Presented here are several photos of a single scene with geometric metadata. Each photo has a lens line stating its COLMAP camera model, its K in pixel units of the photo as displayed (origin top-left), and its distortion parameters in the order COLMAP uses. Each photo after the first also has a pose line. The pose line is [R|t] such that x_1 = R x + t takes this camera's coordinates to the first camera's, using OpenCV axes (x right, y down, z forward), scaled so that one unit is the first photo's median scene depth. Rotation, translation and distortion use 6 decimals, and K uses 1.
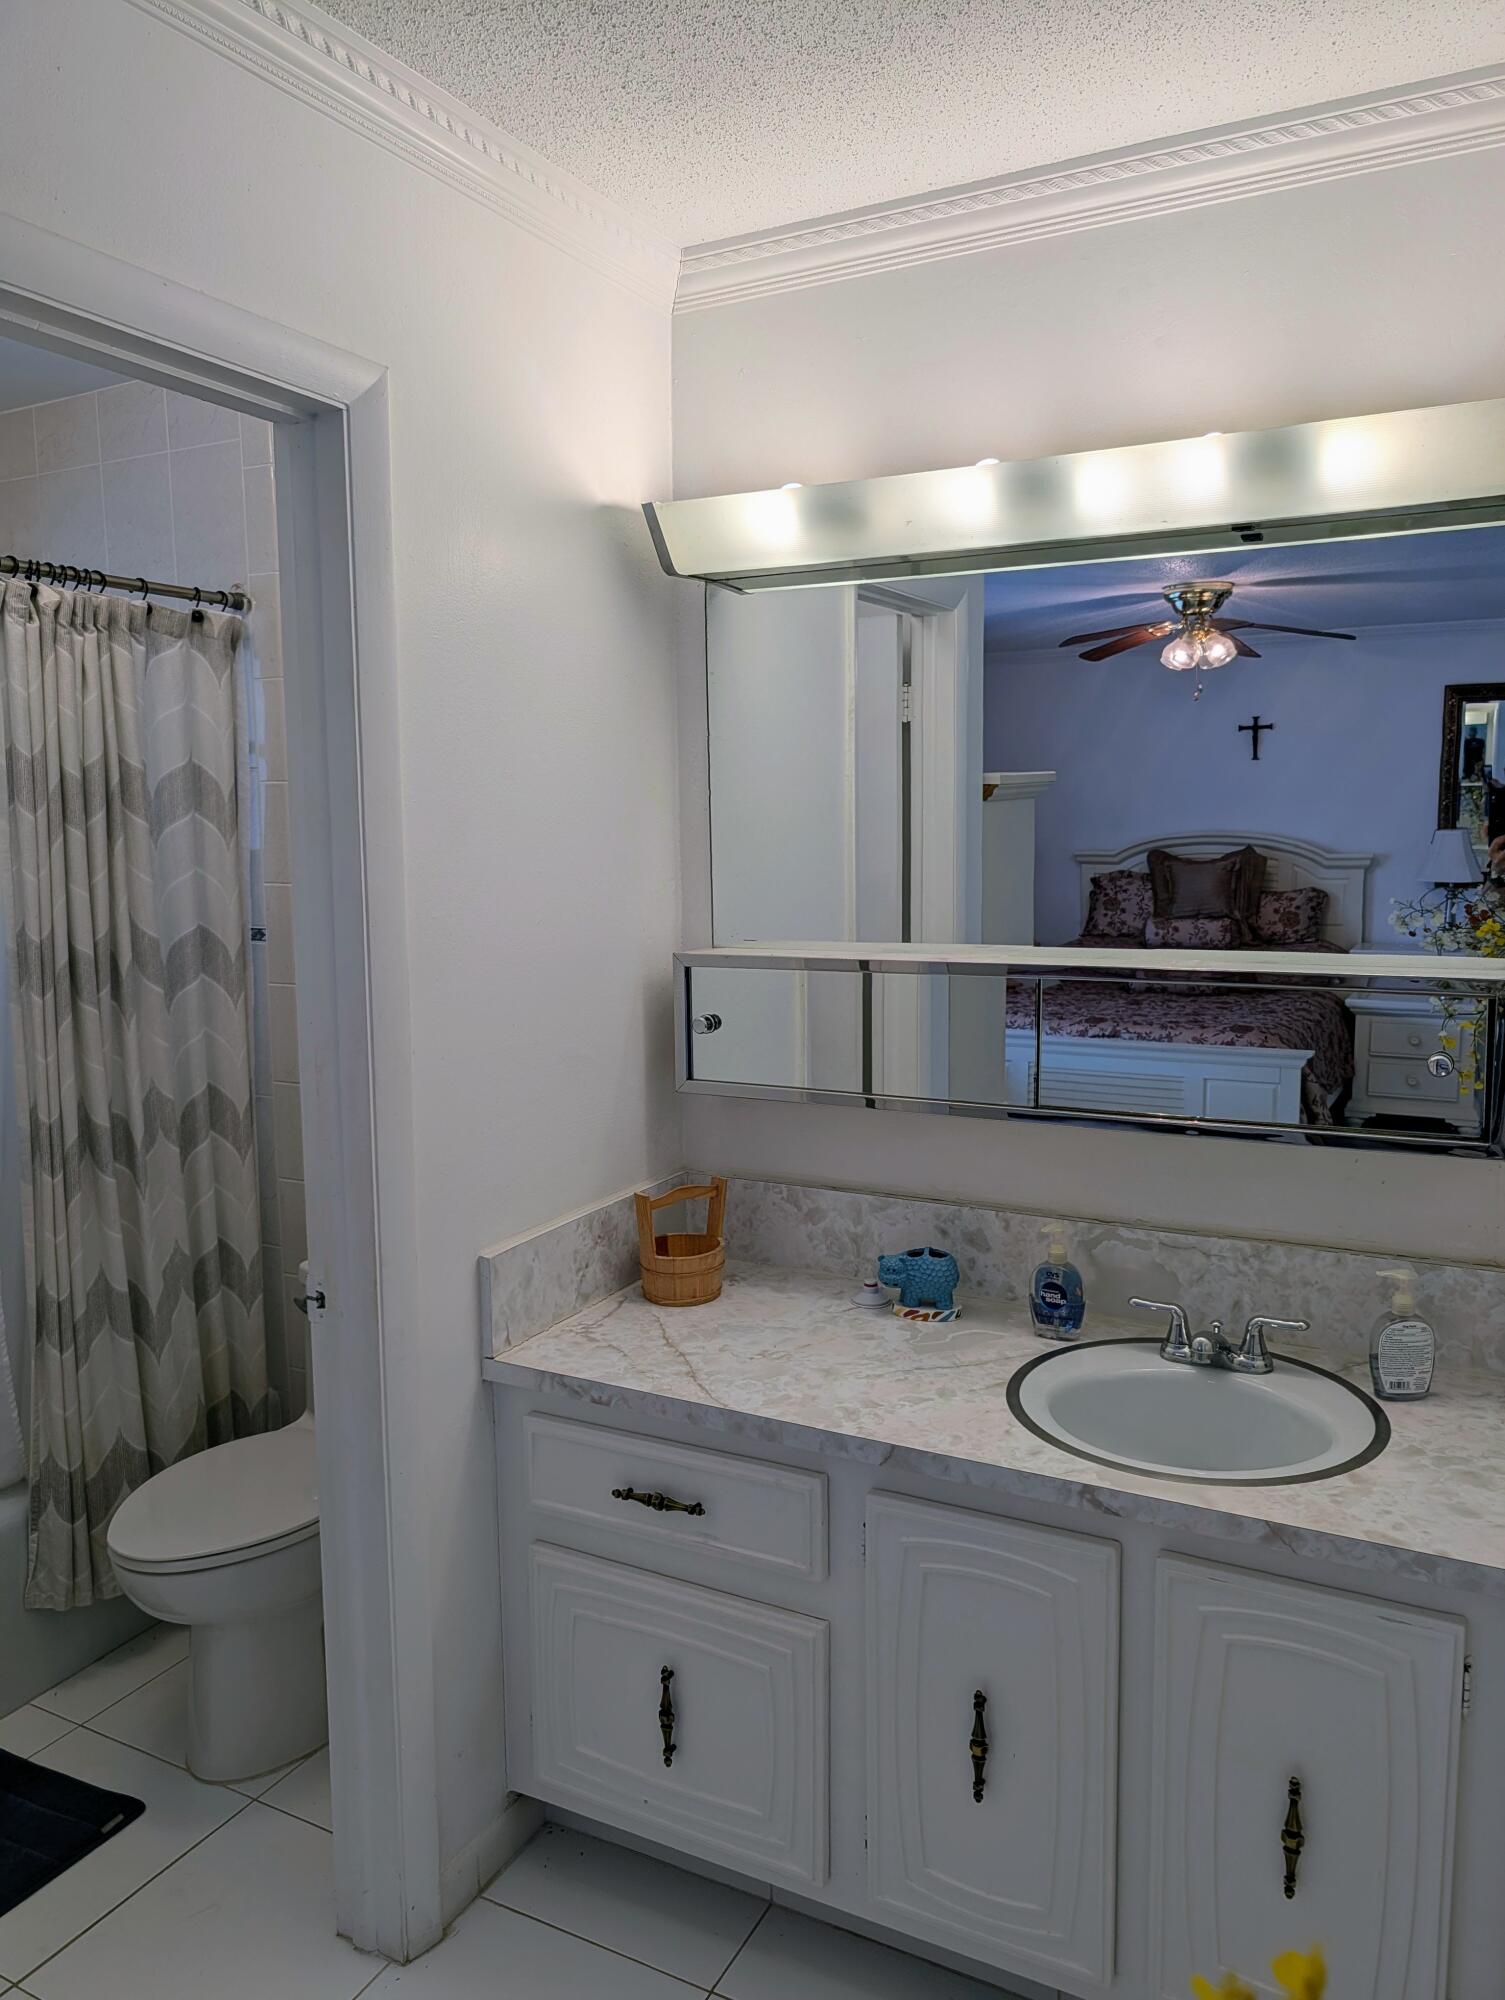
lens RADIAL K [[1423.1, 0, 762.4], [0, 1423.1, 984.7], [0, 0, 1]] dist [-0.000971, 0.002721]
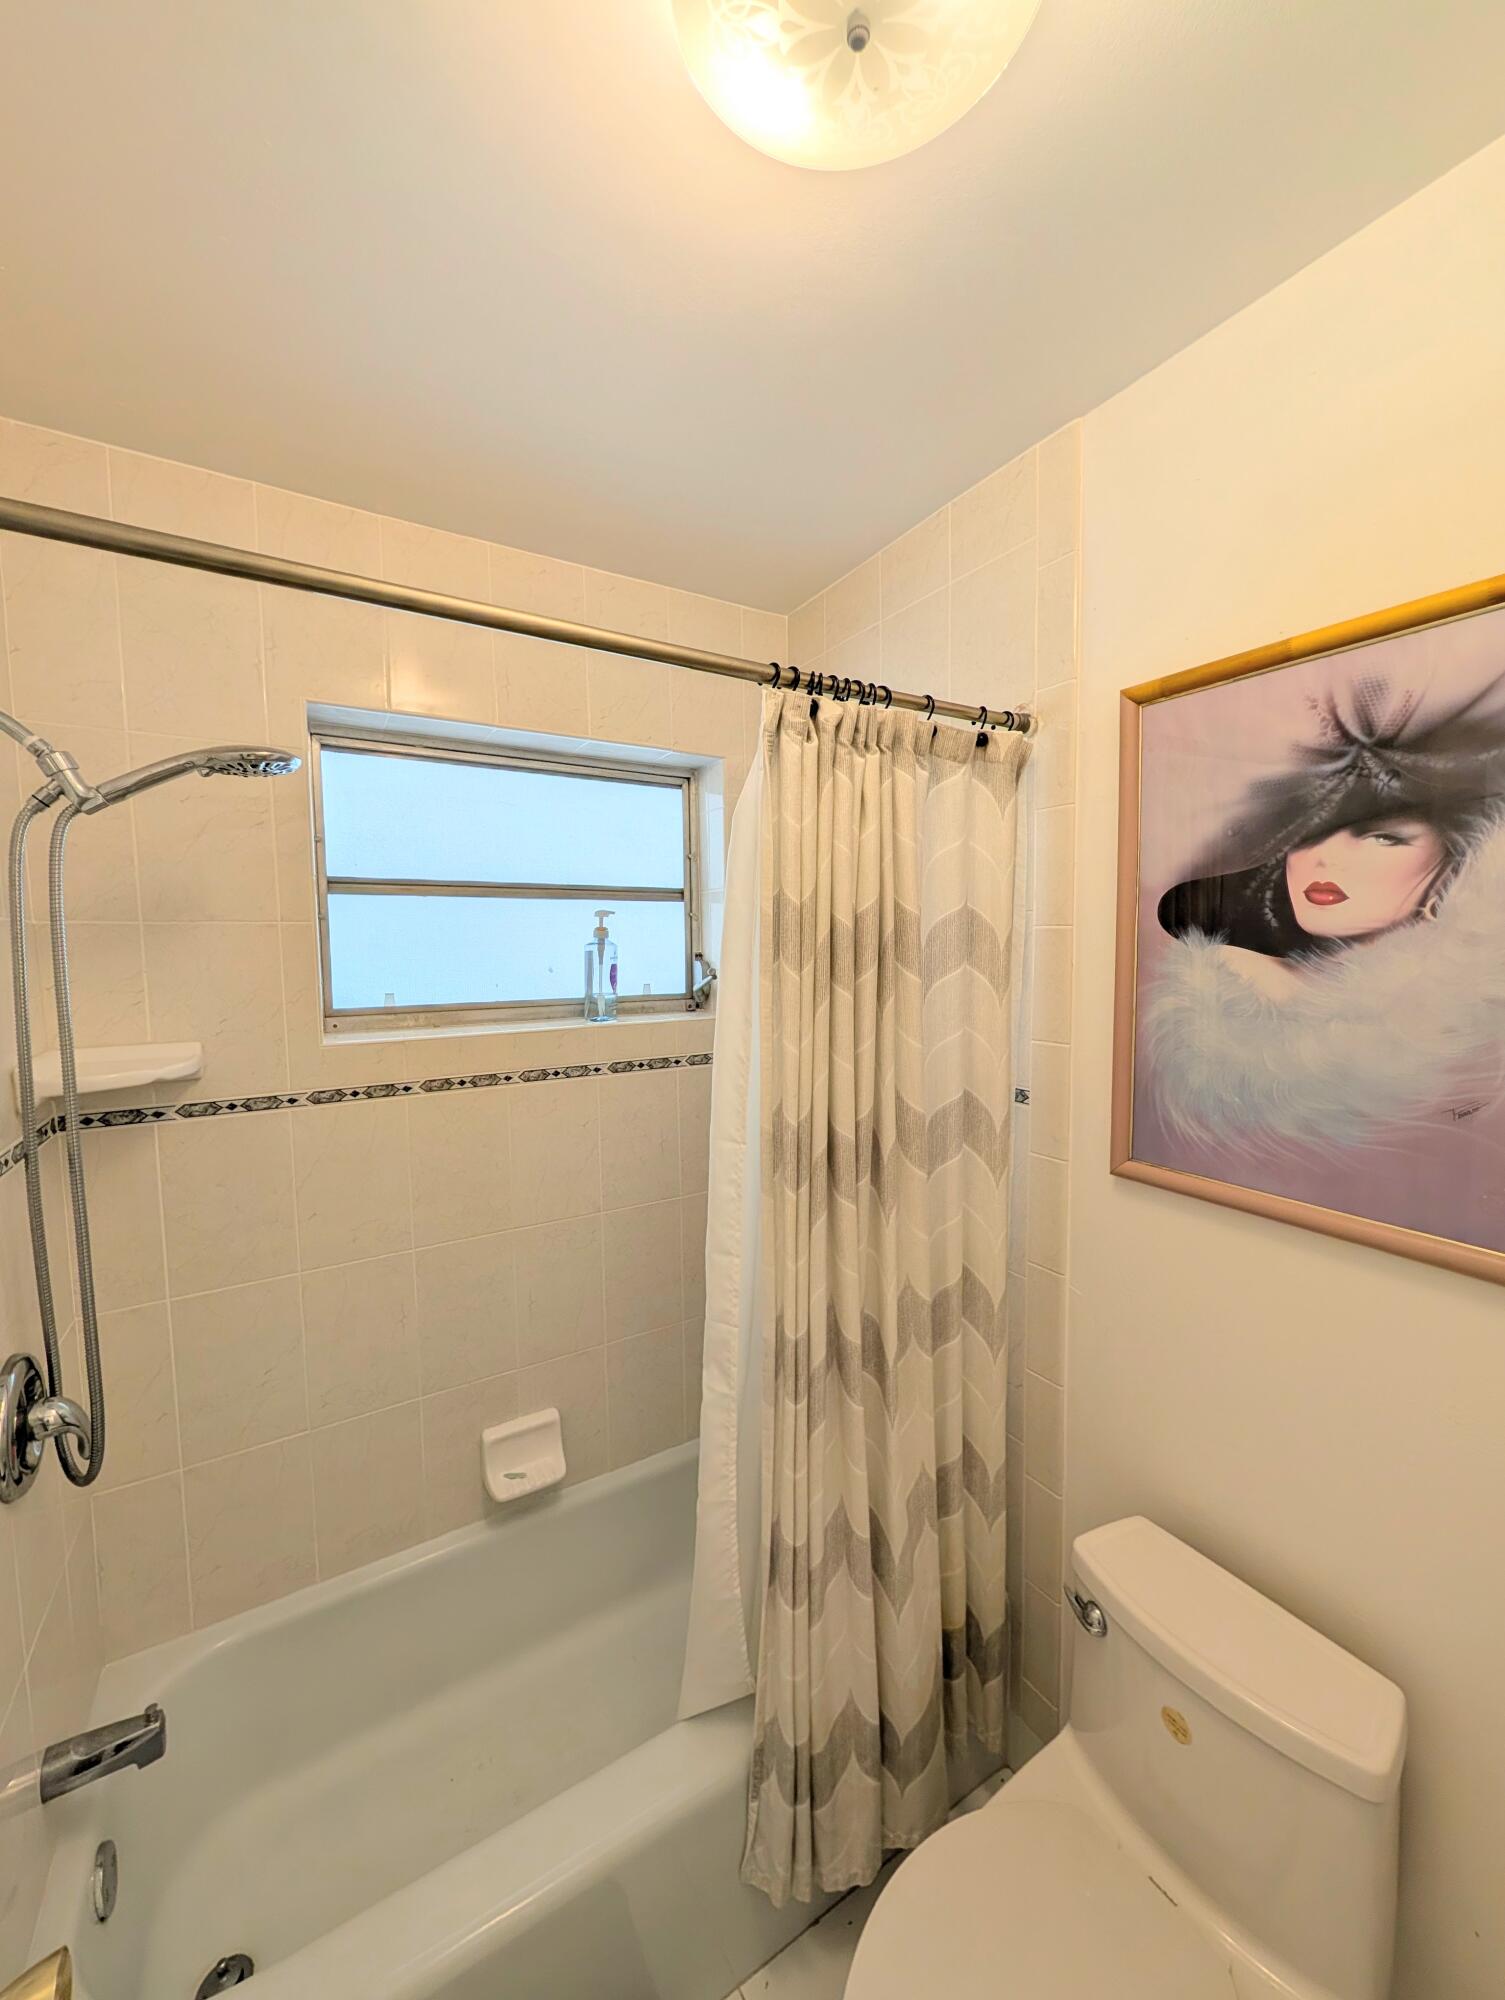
lens RADIAL K [[769.9, 0, 761.4], [0, 769.9, 994.6], [0, 0, 1]] dist [-0.000457, -0.000034]
pose [[0.855836, 0.037958, -0.515852, -0.281175], [-0.057091, 0.998142, -0.021272, -0.090411], [0.514086, 0.047656, 0.856414, 0.569058]]
